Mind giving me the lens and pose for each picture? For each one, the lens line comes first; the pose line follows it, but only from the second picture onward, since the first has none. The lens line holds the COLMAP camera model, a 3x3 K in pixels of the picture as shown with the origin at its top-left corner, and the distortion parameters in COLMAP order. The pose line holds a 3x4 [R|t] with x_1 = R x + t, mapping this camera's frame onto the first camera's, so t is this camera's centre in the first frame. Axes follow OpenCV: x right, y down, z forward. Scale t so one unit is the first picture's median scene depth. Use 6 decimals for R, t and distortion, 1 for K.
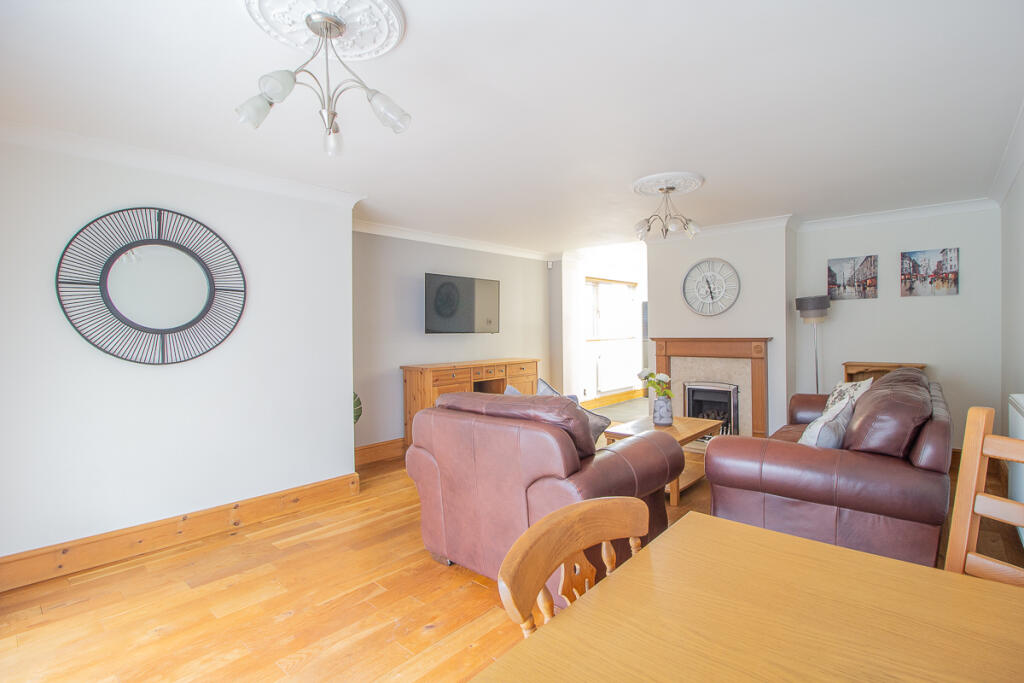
lens RADIAL K [[487.5, 0, 528.9], [0, 487.5, 333.6], [0, 0, 1]] dist [0.004284, -0.014759]
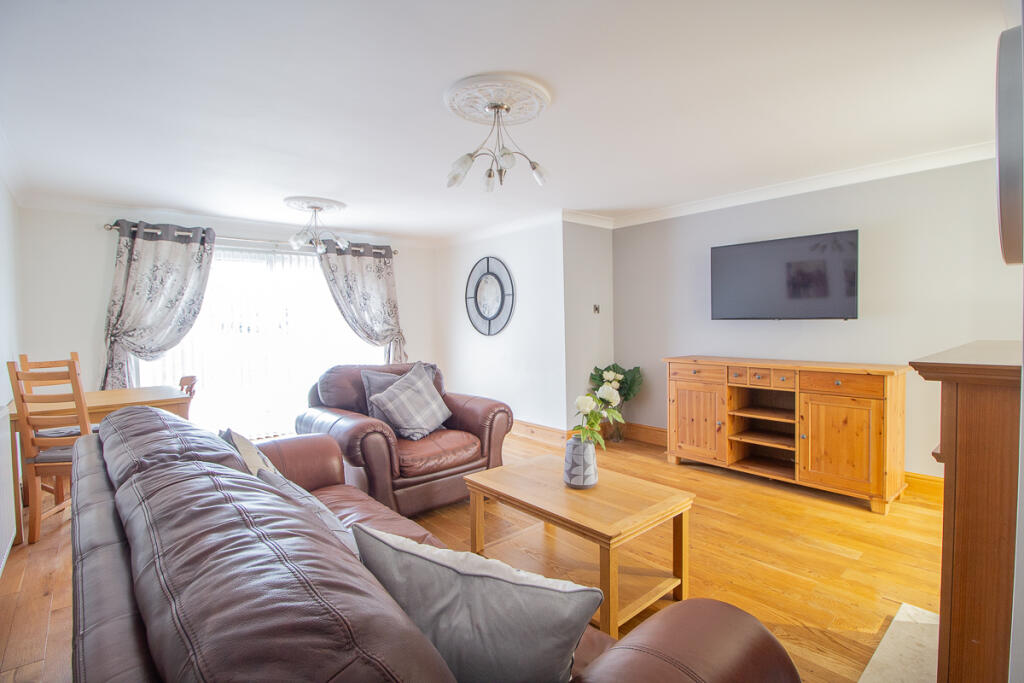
lens RADIAL K [[466.4, 0, 512.0], [0, 466.4, 341.5], [0, 0, 1]] dist [-0.003281, -0.000279]
pose [[-0.141764, 0.056266, -0.988300, 1.076088], [0.006059, 0.998414, 0.055972, -0.017744], [0.989882, 0.001947, -0.141880, 1.309680]]
